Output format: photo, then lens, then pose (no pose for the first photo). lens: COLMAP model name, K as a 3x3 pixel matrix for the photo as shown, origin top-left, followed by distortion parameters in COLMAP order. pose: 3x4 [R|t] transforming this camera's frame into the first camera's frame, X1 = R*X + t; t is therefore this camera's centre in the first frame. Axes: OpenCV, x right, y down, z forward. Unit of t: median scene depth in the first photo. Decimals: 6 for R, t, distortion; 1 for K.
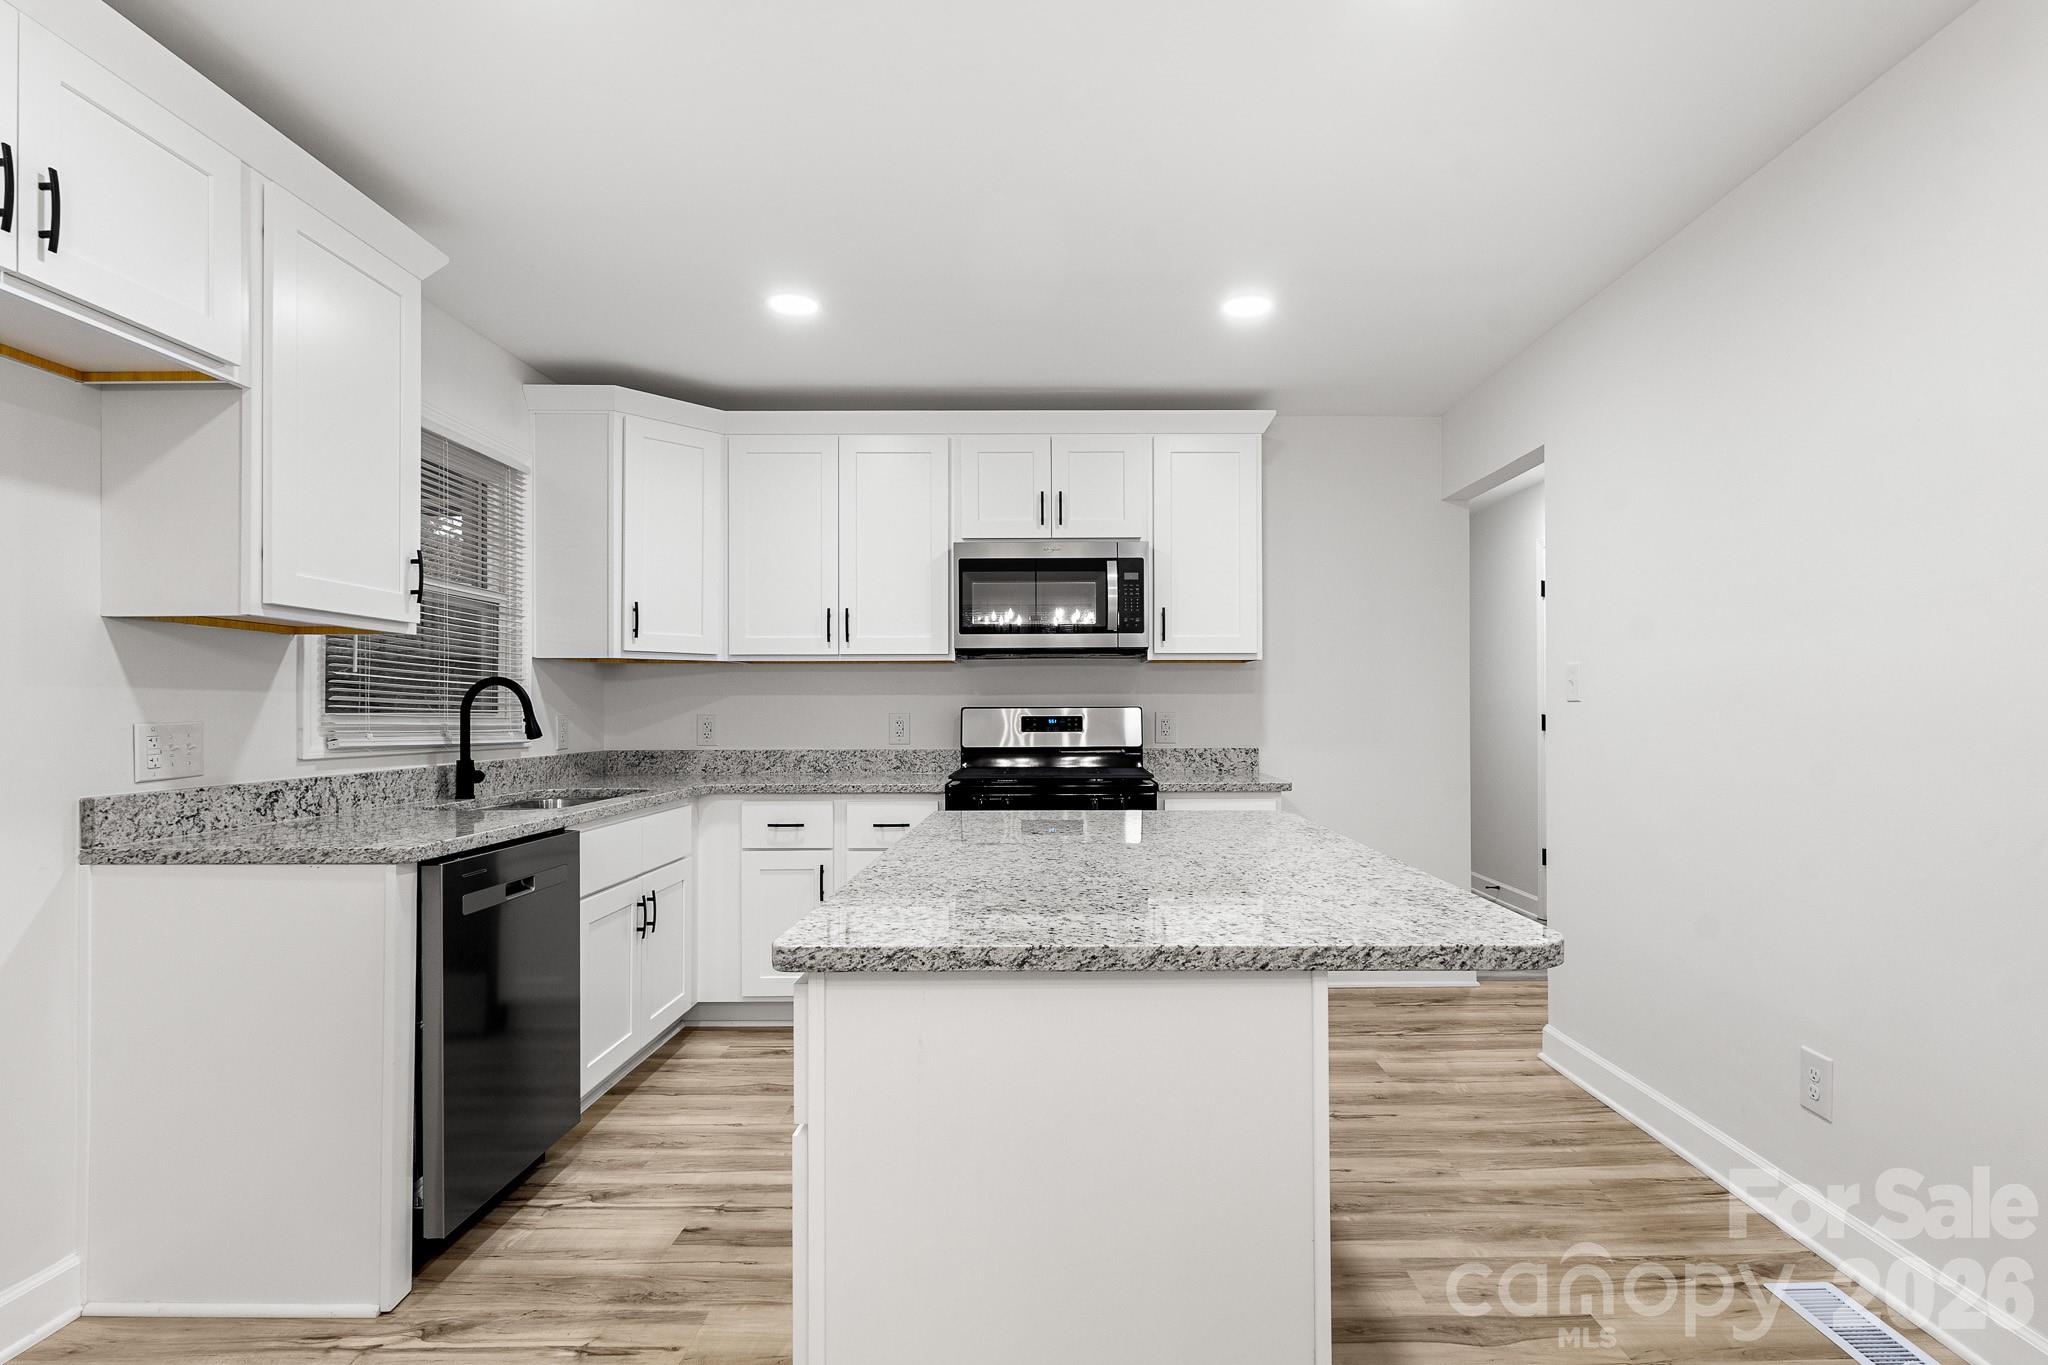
lens RADIAL K [[1031.5, 0, 1069.8], [0, 1031.5, 702.5], [0, 0, 1]] dist [0.005180, -0.000679]
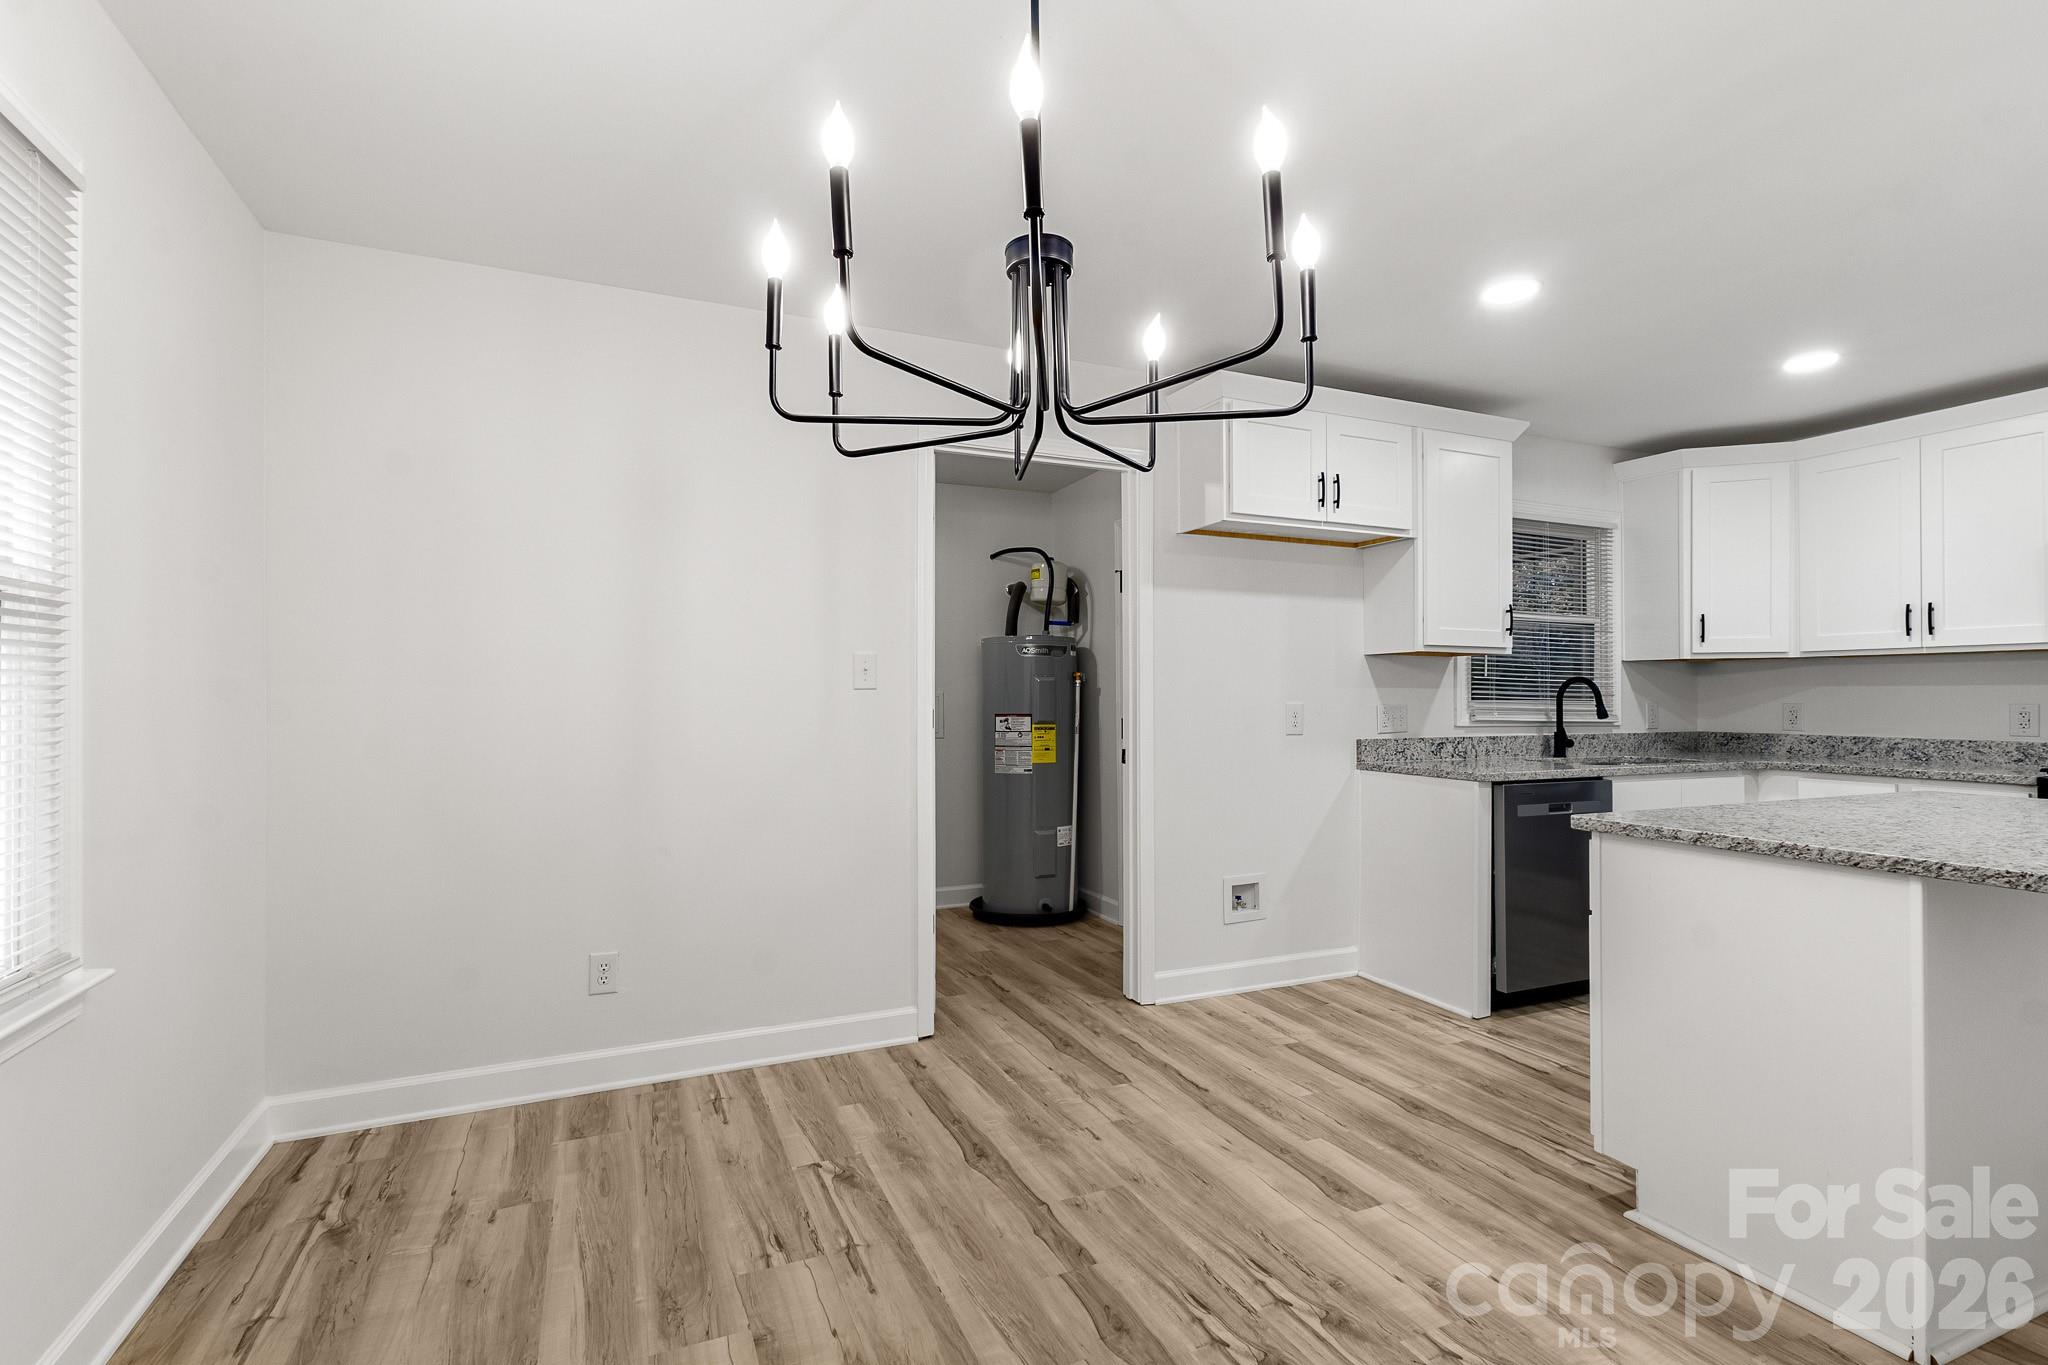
lens RADIAL K [[968.9, 0, 1019.4], [0, 968.9, 685.9], [0, 0, 1]] dist [0.011374, -0.000391]
pose [[0.402396, -0.007516, -0.915435, 0.462662], [0.004234, 0.999971, -0.006349, -0.006879], [0.915456, -0.001321, 0.402416, -0.346254]]
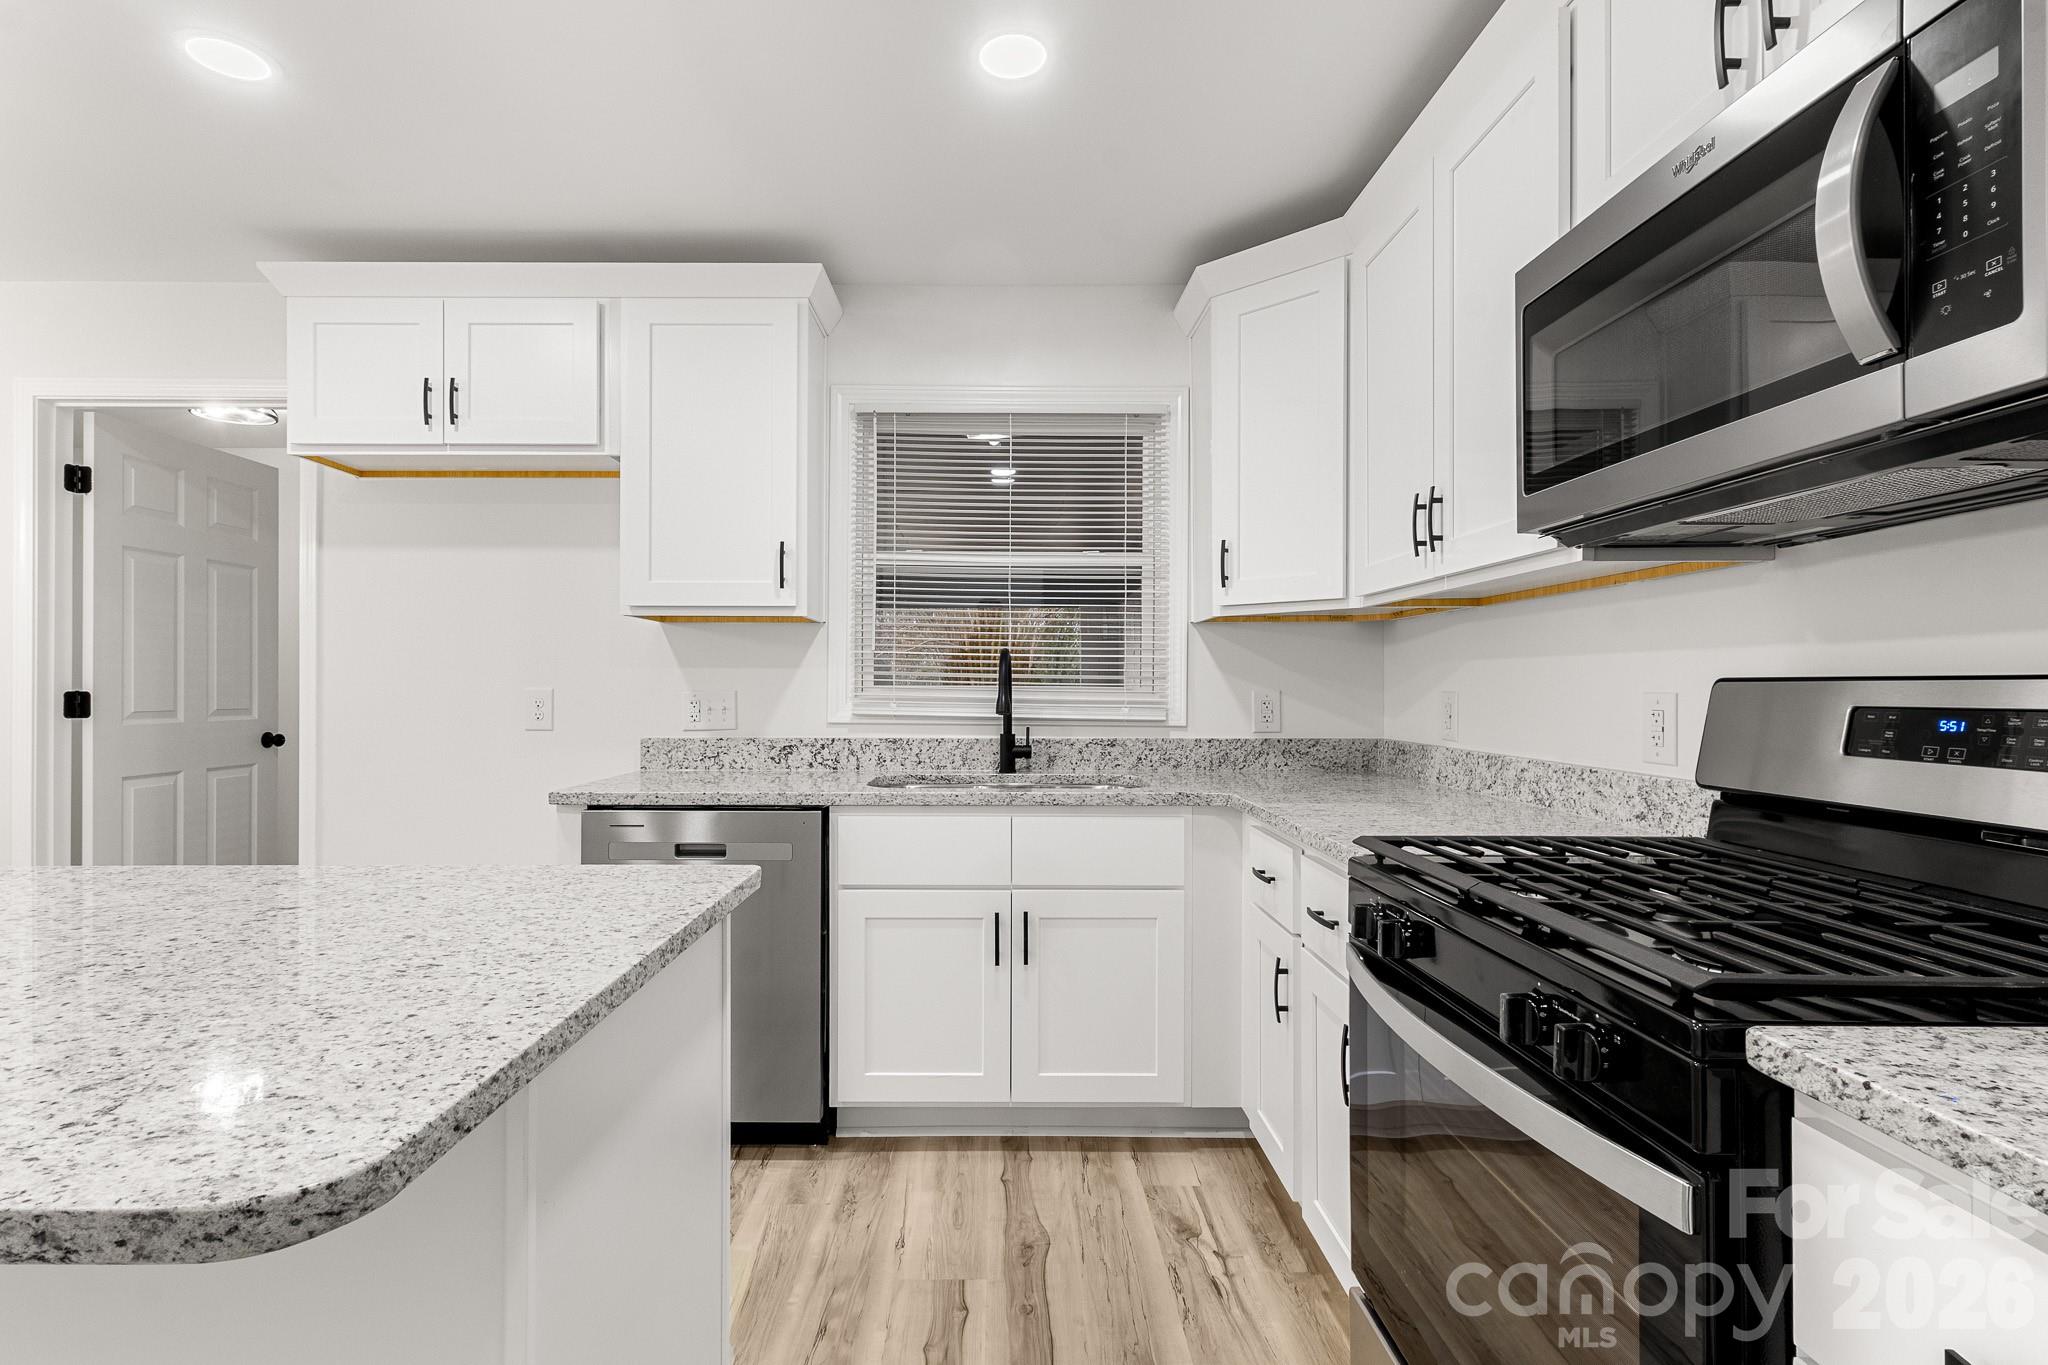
lens RADIAL K [[968.9, 0, 991.0], [0, 968.9, 677.8], [0, 0, 1]] dist [0.011374, -0.000391]
pose [[-0.018982, -0.005050, -0.999807, 0.397744], [0.005467, 0.999972, -0.005154, 0.007495], [0.999805, -0.005564, -0.018954, 1.150004]]
